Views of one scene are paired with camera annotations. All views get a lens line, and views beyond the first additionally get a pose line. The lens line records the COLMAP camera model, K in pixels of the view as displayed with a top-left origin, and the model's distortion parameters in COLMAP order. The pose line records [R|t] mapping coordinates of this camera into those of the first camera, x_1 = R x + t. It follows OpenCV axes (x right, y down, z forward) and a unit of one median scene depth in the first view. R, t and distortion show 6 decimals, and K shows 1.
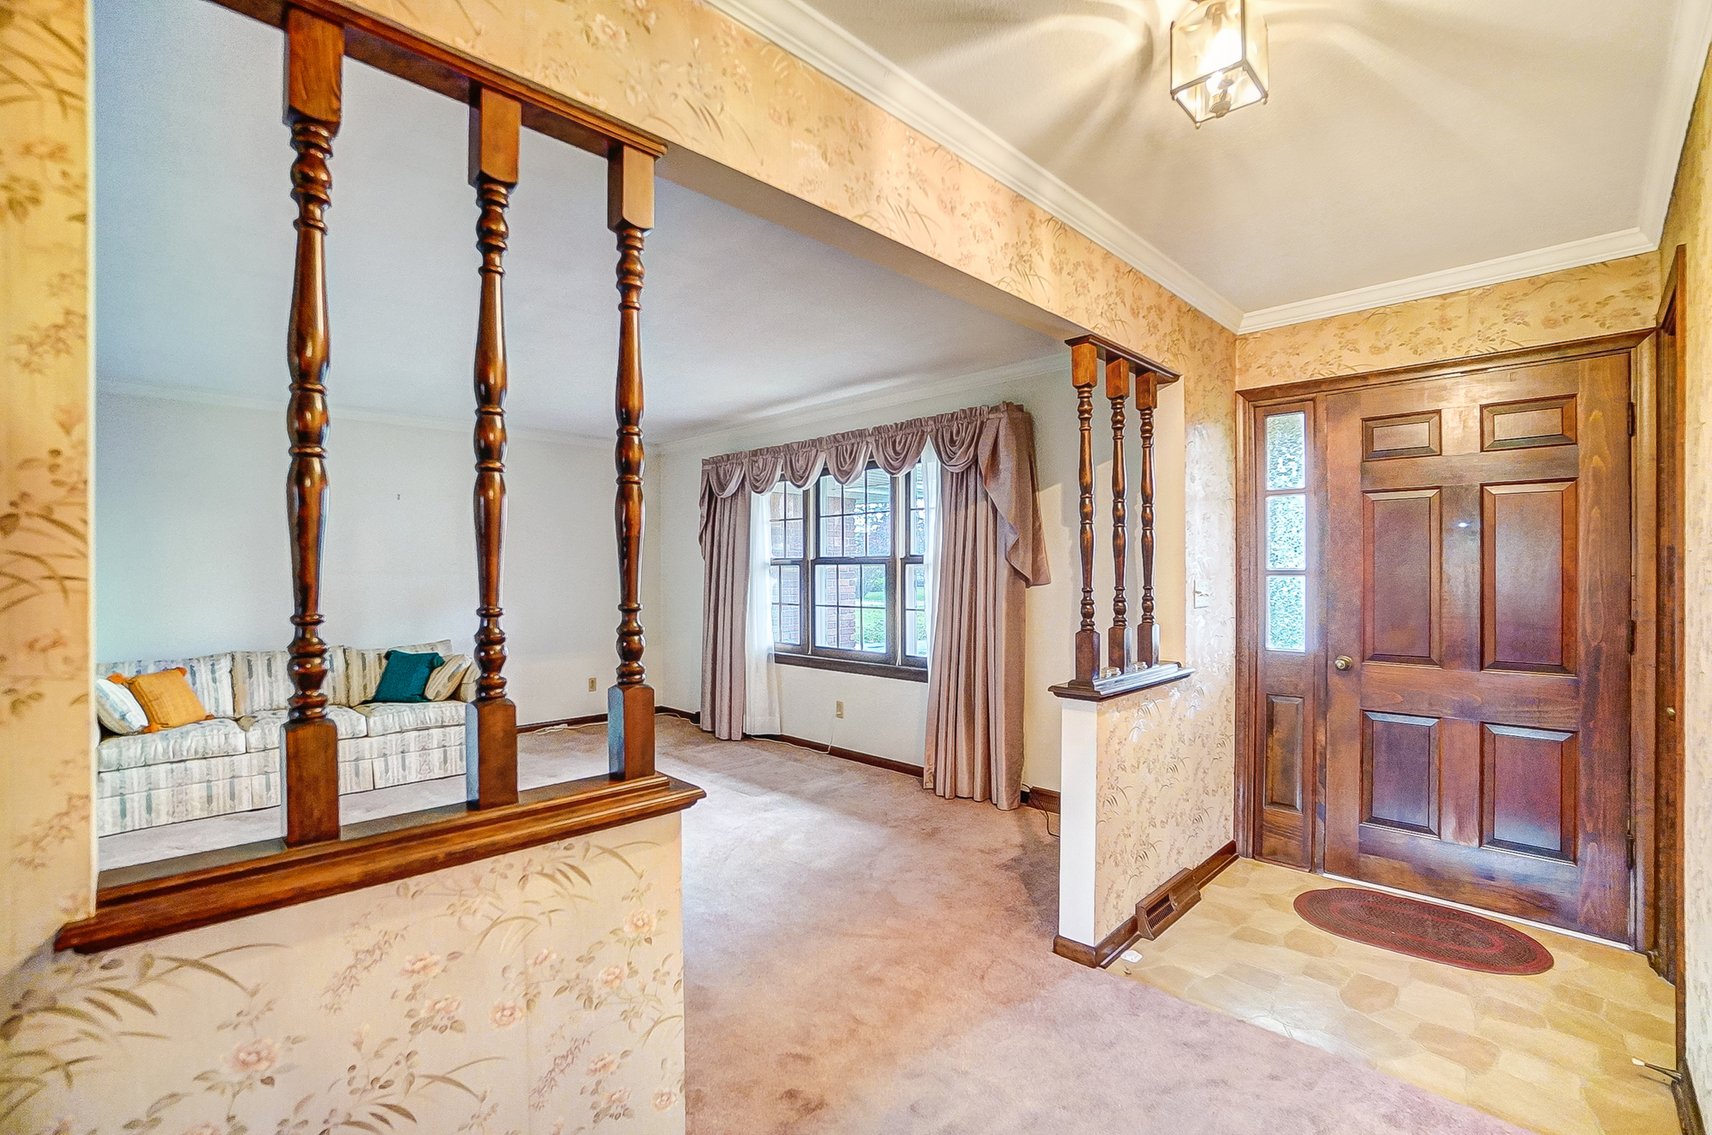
lens RADIAL K [[766.0, 0, 842.8], [0, 766.0, 567.9], [0, 0, 1]] dist [-0.070820, 0.025793]
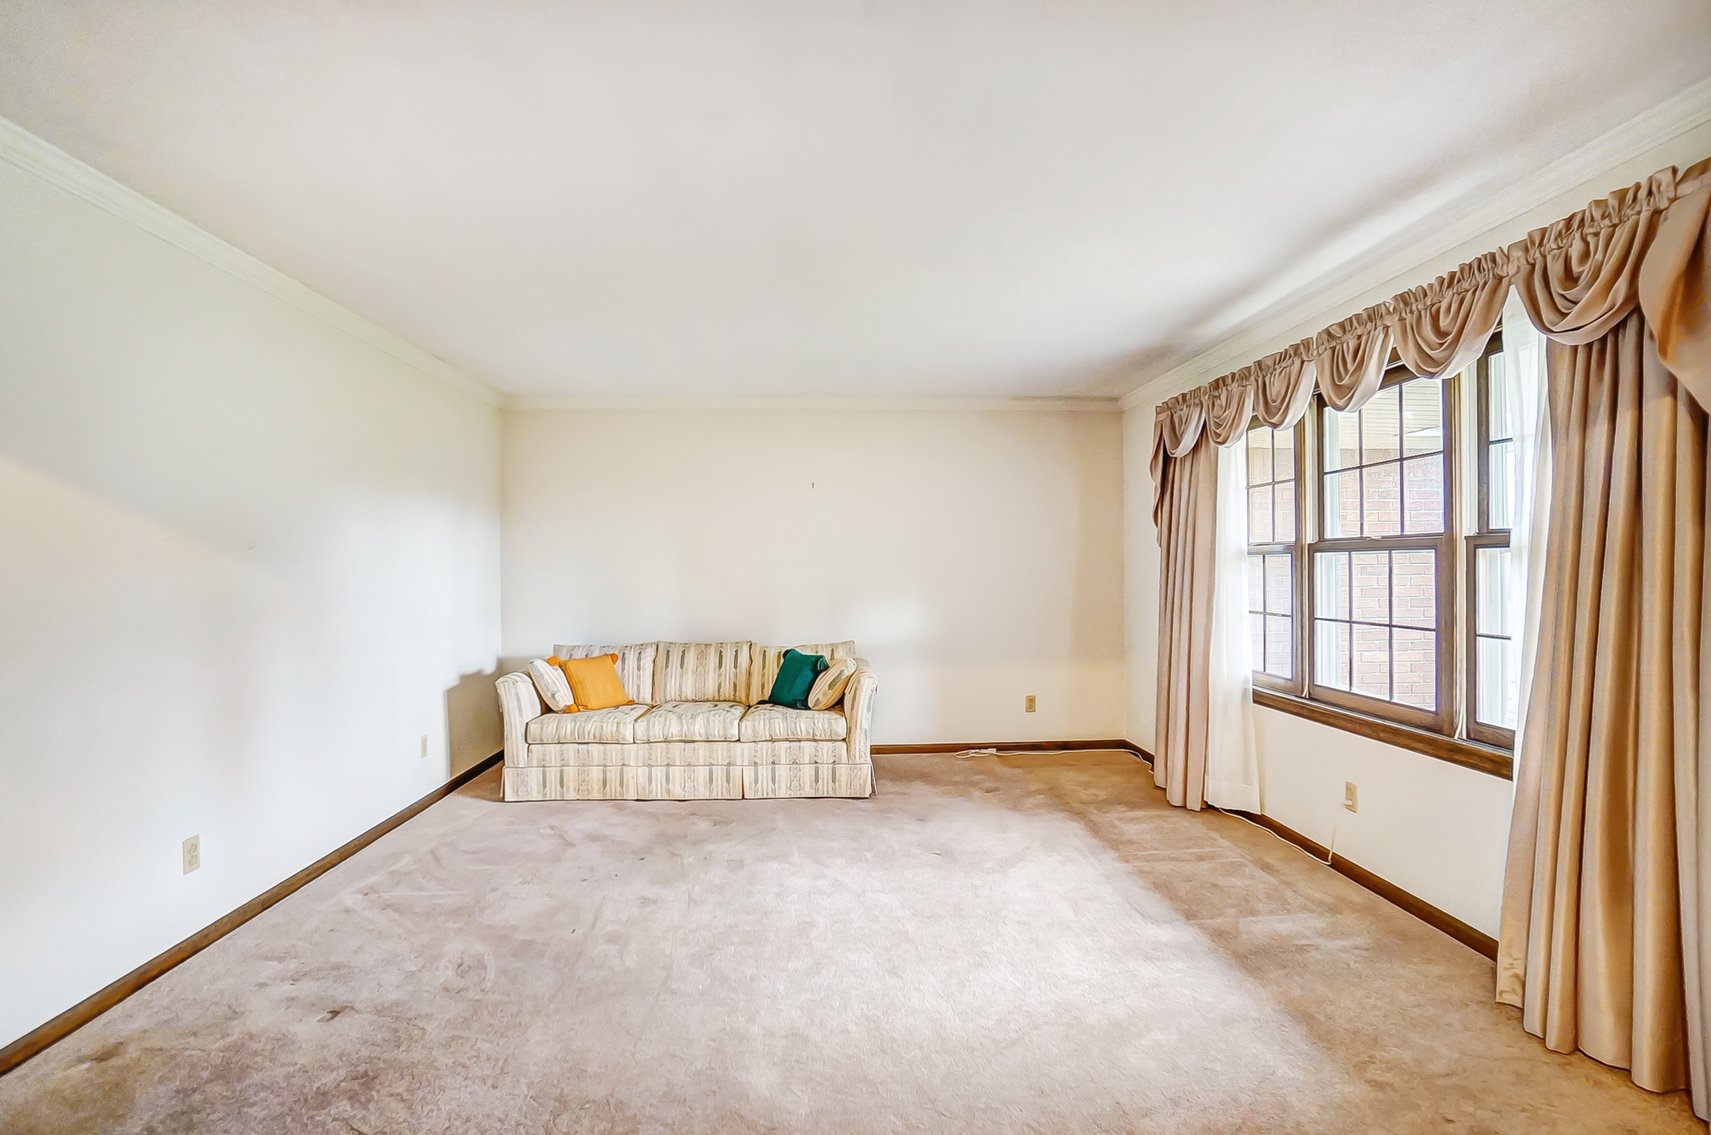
lens RADIAL K [[787.7, 0, 849.8], [0, 787.7, 568.8], [0, 0, 1]] dist [-0.070543, 0.025470]
pose [[0.747681, 0.001160, -0.664057, 0.125234], [0.004300, 0.999969, 0.006587, 0.004698], [0.664044, -0.007781, 0.747653, 0.386184]]
